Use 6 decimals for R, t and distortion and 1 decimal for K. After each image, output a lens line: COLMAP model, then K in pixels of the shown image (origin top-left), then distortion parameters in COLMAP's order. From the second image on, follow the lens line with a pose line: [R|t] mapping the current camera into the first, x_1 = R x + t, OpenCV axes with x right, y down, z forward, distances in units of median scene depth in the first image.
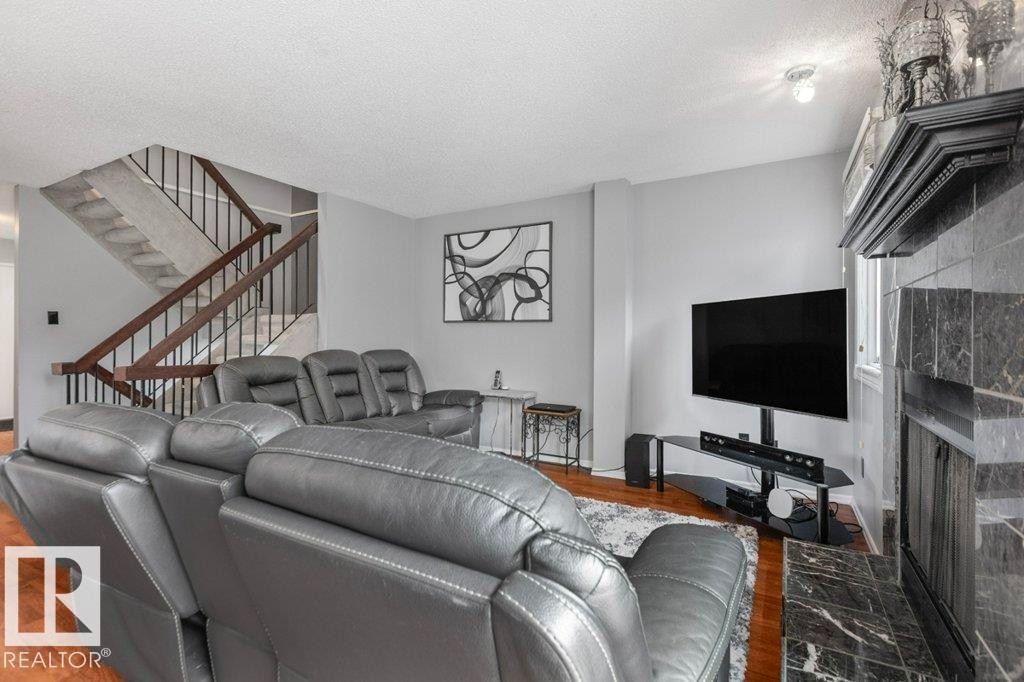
lens RADIAL K [[474.1, 0, 513.0], [0, 474.1, 336.4], [0, 0, 1]] dist [0.008864, -0.001248]
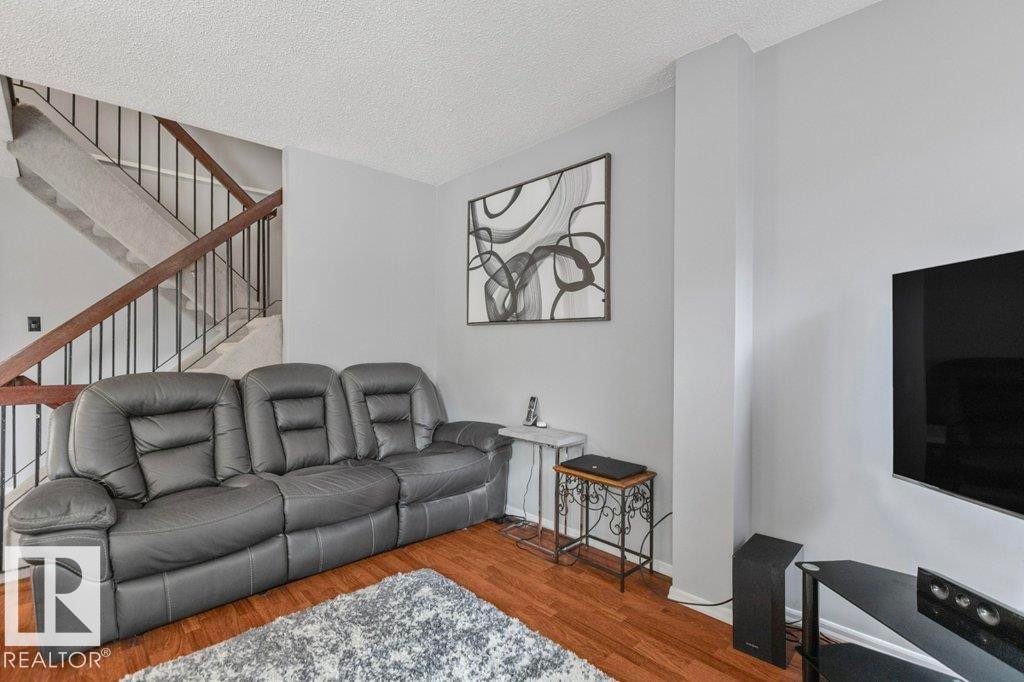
lens RADIAL K [[474.1, 0, 510.6], [0, 474.1, 345.9], [0, 0, 1]] dist [0.008864, -0.001248]
pose [[0.961836, 0.000887, -0.273627, 0.123911], [0.000490, 0.999988, 0.004964, -0.001581], [0.273628, -0.004908, 0.961823, 0.377744]]
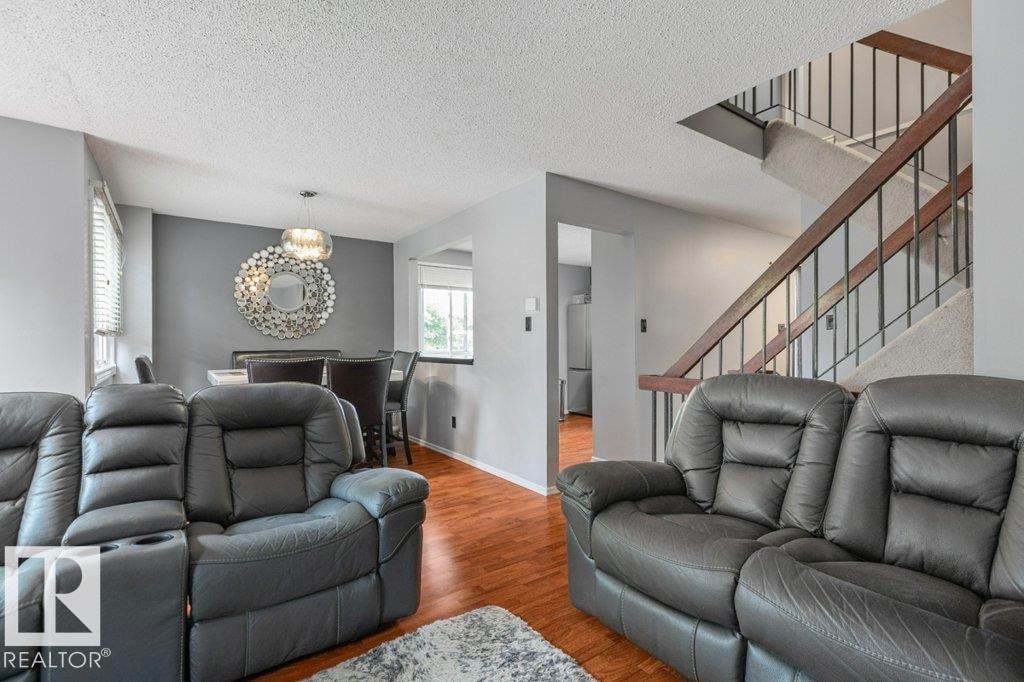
lens RADIAL K [[474.1, 0, 508.1], [0, 474.1, 343.3], [0, 0, 1]] dist [0.008864, -0.001248]
pose [[-0.402492, -0.004235, -0.915414, 0.115844], [0.002193, 0.999982, -0.005590, 0.002769], [0.915421, -0.004258, -0.402476, 0.766071]]
